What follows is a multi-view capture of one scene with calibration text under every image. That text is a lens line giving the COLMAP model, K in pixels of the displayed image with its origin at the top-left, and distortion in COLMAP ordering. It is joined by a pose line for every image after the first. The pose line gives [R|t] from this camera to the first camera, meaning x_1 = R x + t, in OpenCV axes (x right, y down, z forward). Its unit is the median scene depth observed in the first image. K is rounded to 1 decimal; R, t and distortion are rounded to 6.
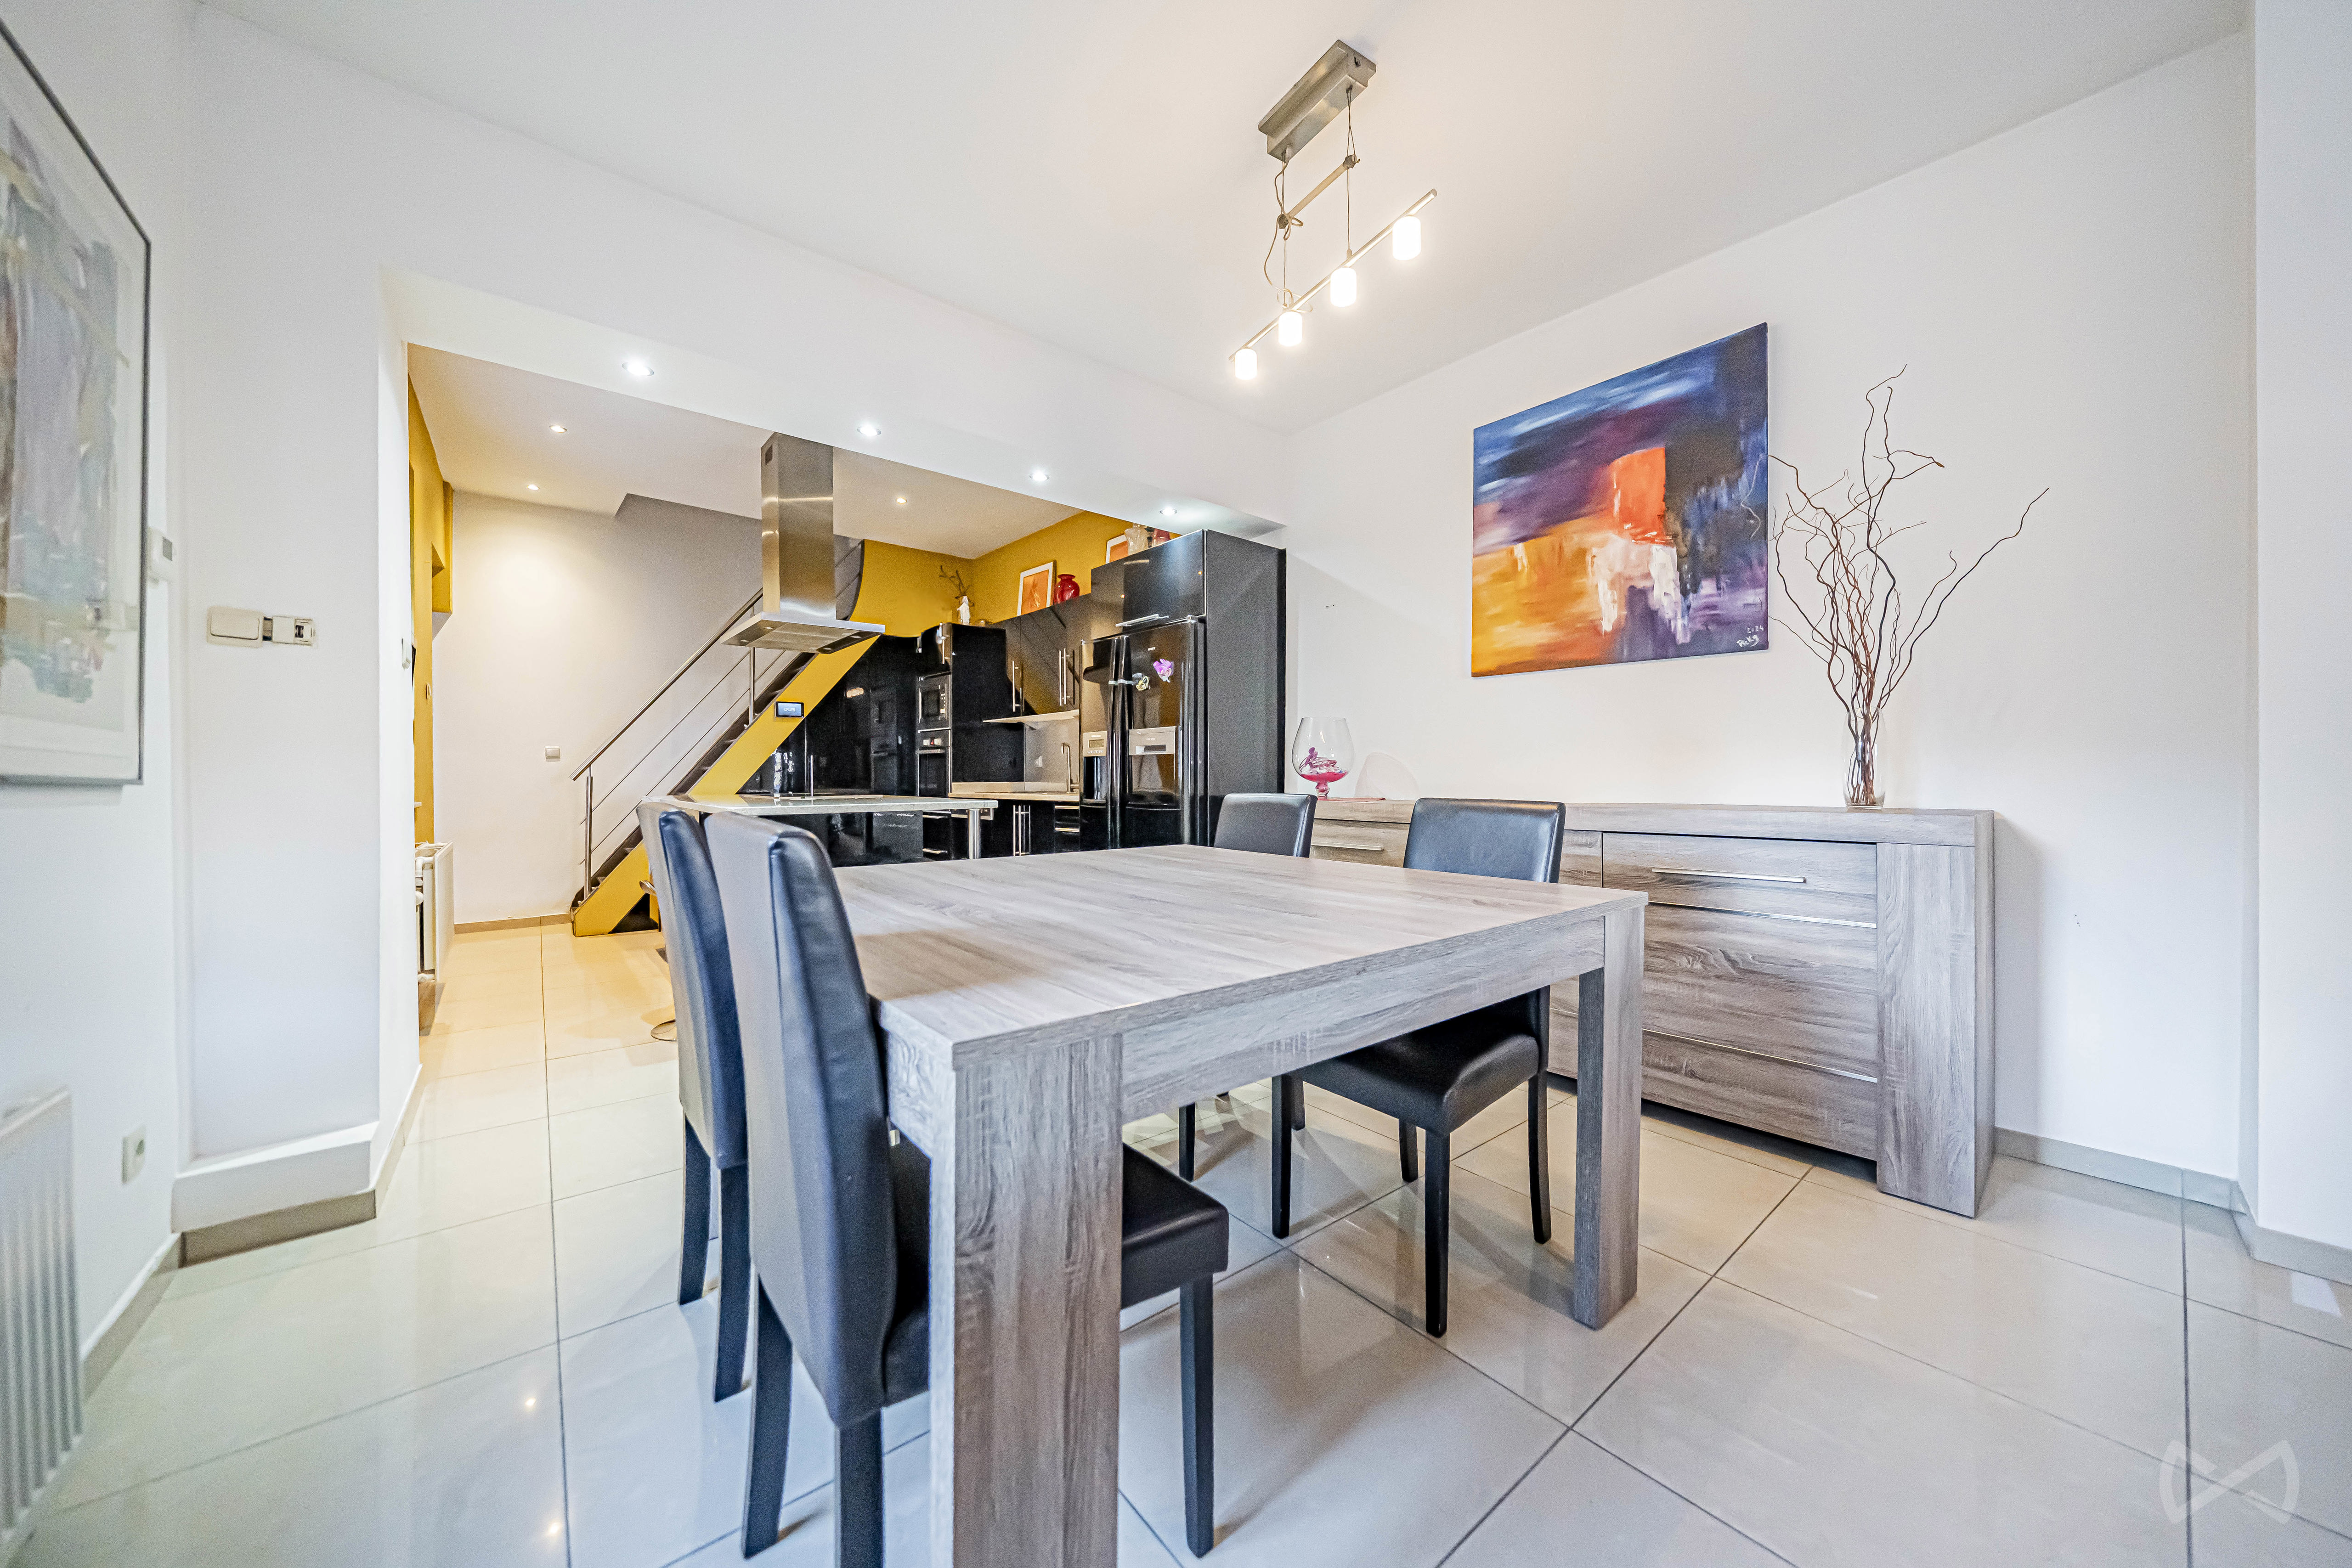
lens RADIAL K [[793.6, 0, 1200.4], [0, 793.6, 782.7], [0, 0, 1]] dist [-0.008410, 0.000022]
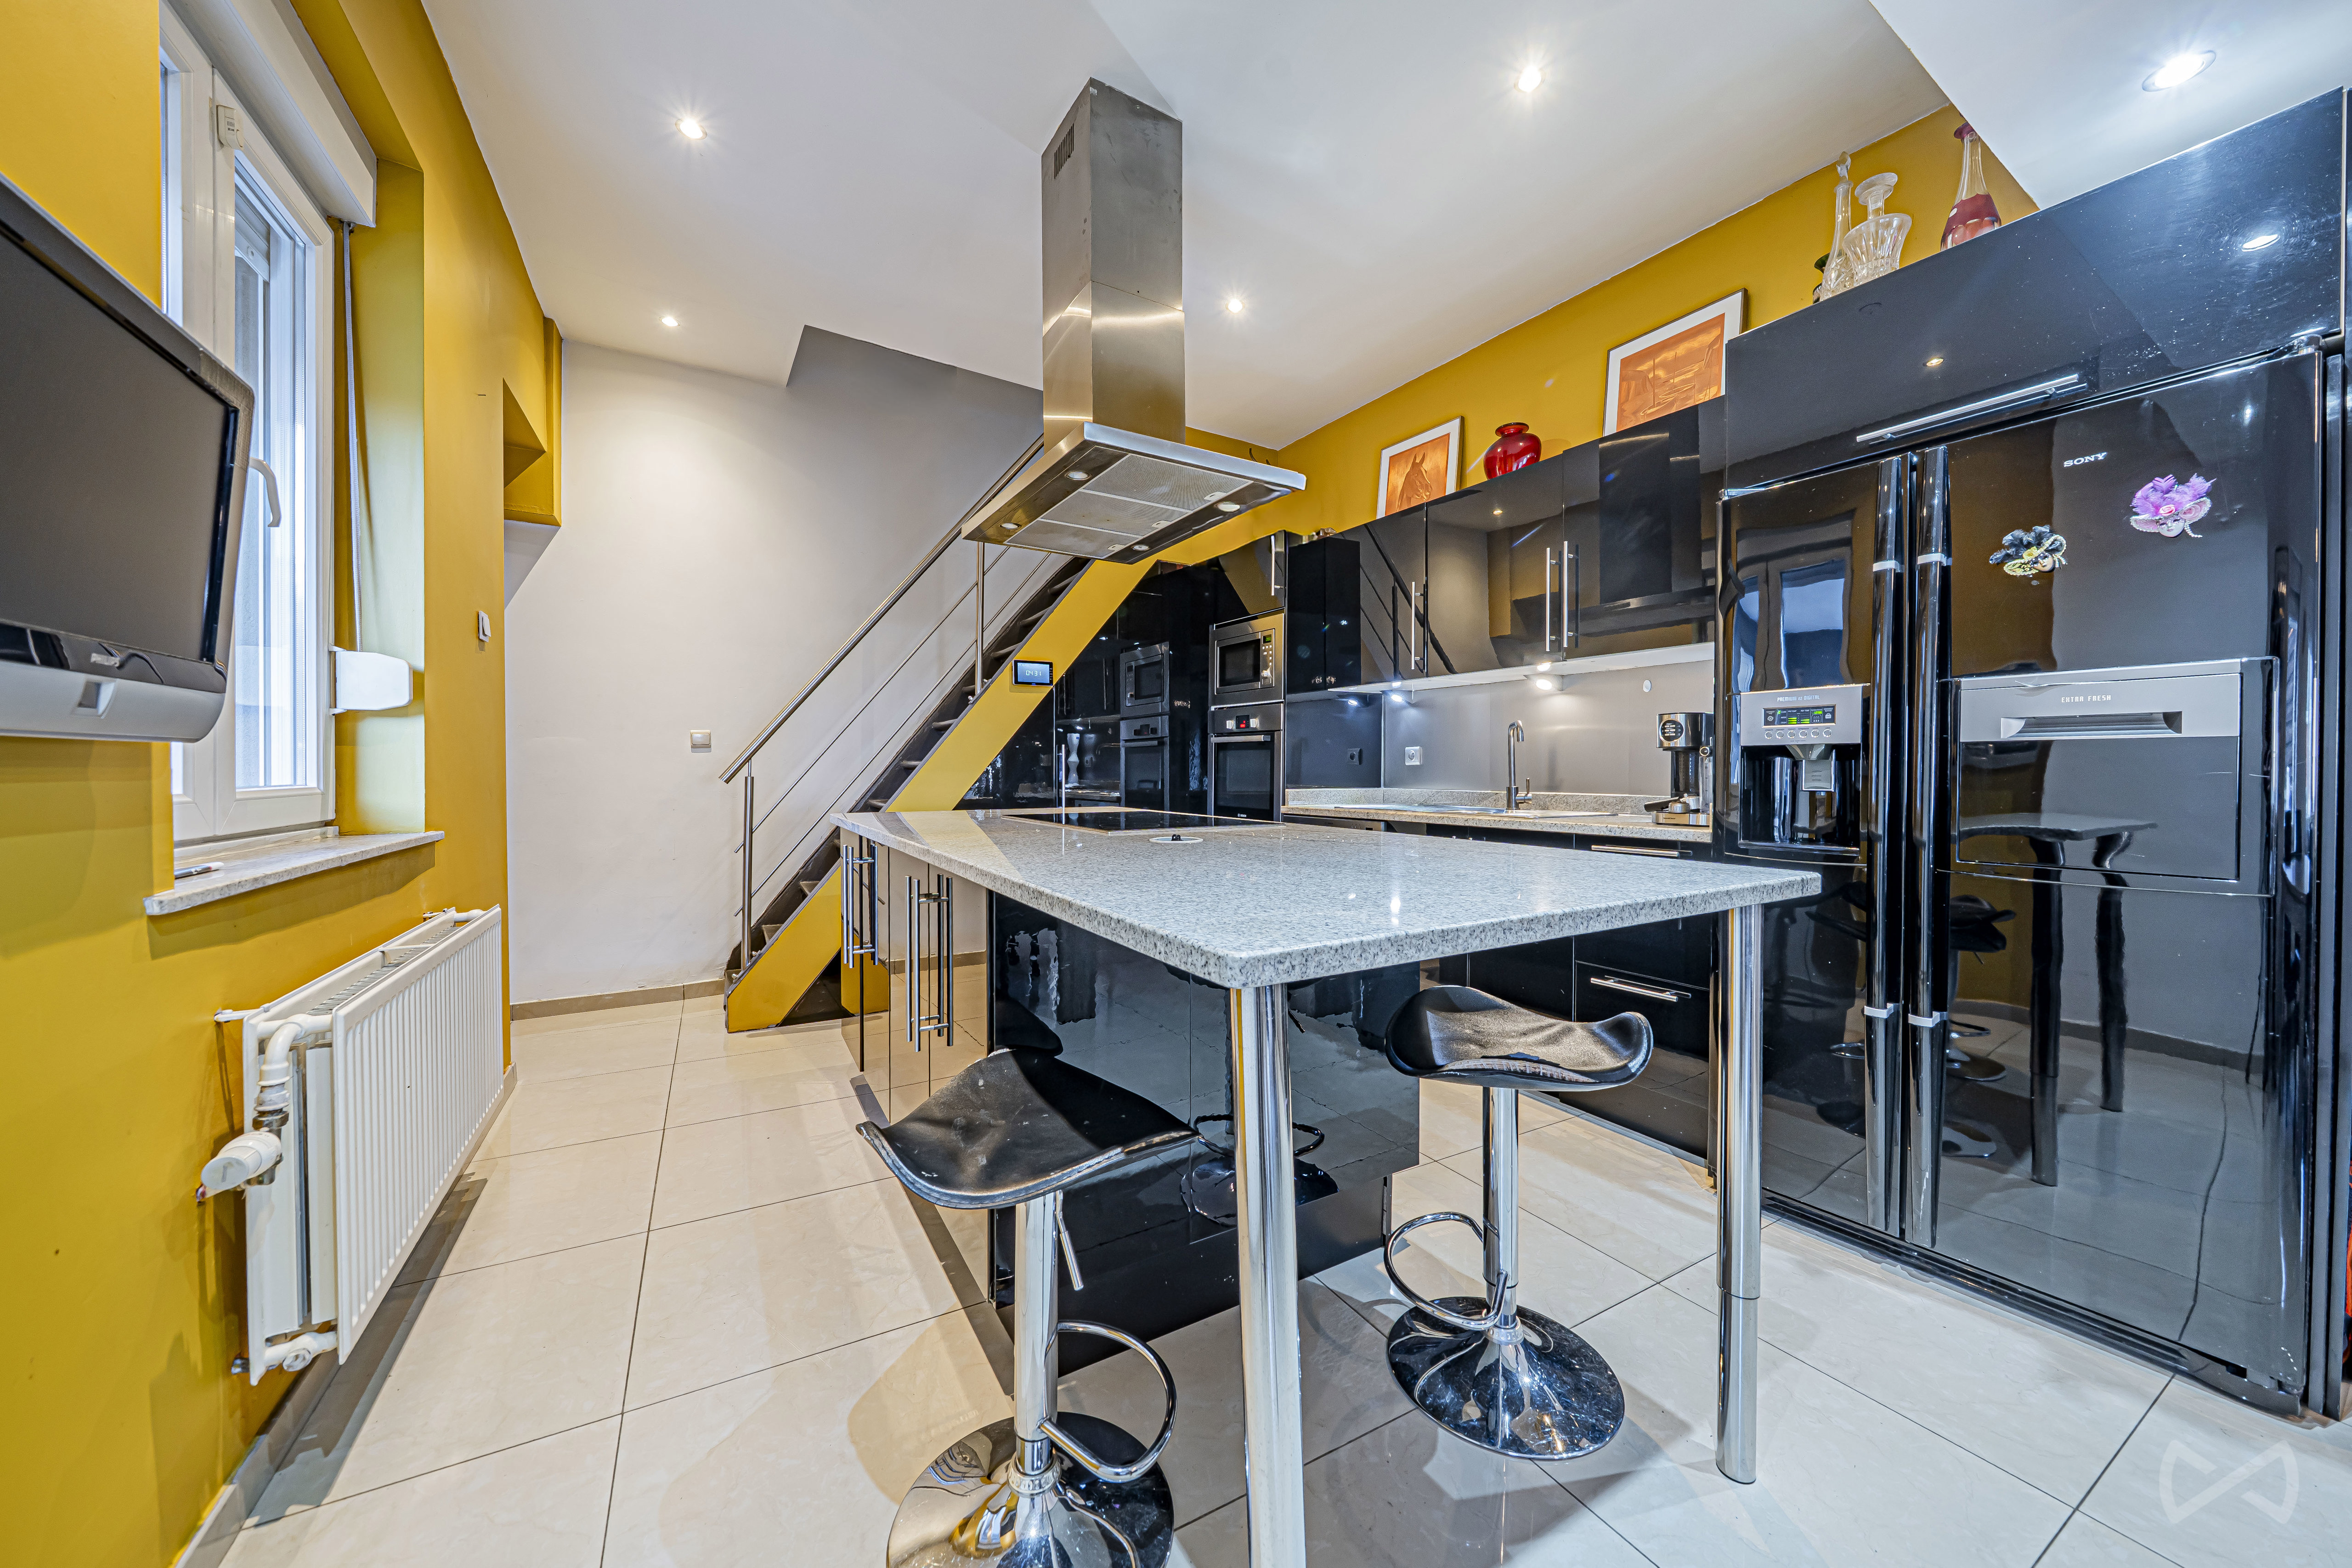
lens RADIAL K [[793.6, 0, 1200.4], [0, 793.6, 782.7], [0, 0, 1]] dist [-0.008410, 0.000022]
pose [[0.987816, 0.008493, -0.155395, -0.296923], [-0.006989, 0.999923, 0.010221, -0.011386], [0.155470, -0.009010, 0.987799, 0.401814]]
